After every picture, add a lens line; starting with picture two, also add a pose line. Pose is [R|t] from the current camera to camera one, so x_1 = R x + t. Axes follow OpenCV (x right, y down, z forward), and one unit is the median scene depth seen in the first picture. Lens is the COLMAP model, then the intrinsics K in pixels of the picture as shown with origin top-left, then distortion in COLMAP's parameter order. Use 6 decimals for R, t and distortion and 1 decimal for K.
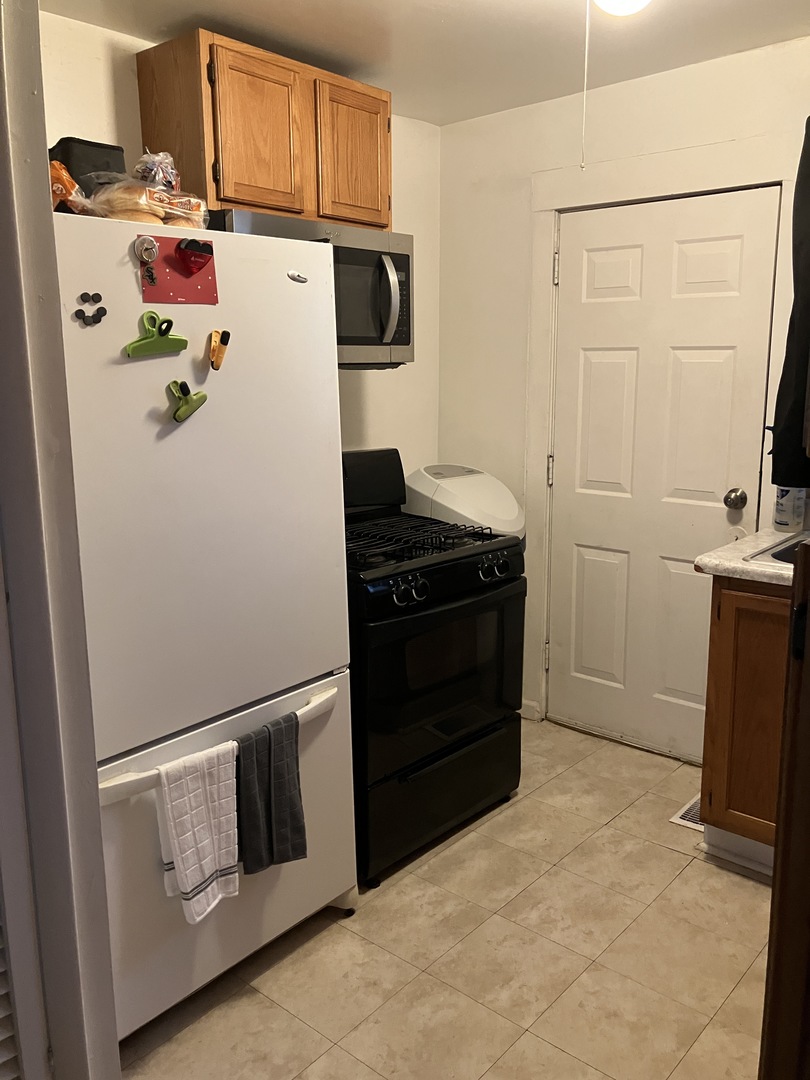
lens RADIAL K [[897.4, 0, 405.0], [0, 897.4, 540.0], [0, 0, 1]] dist [0.004936, 0.009598]
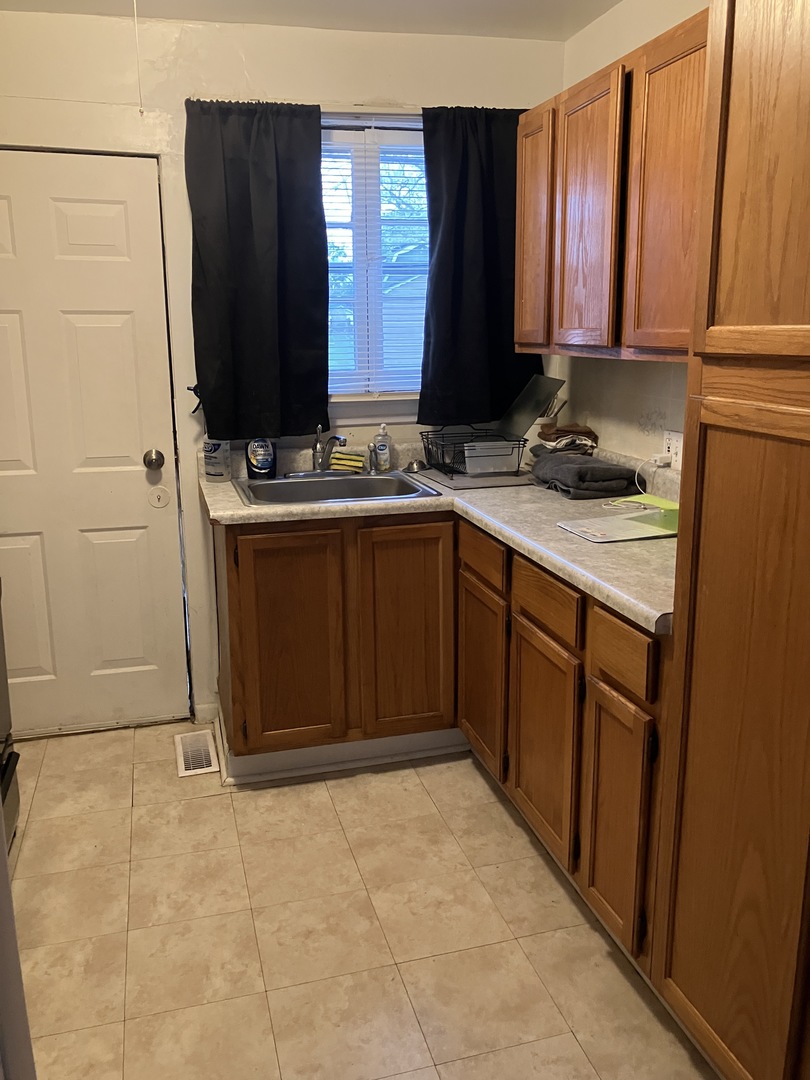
lens RADIAL K [[897.4, 0, 405.0], [0, 897.4, 540.0], [0, 0, 1]] dist [0.004936, 0.009598]
pose [[0.544467, -0.182757, 0.818631, -0.378689], [0.164551, 0.980283, 0.109404, -0.023086], [-0.822484, 0.075139, 0.563804, 0.203670]]
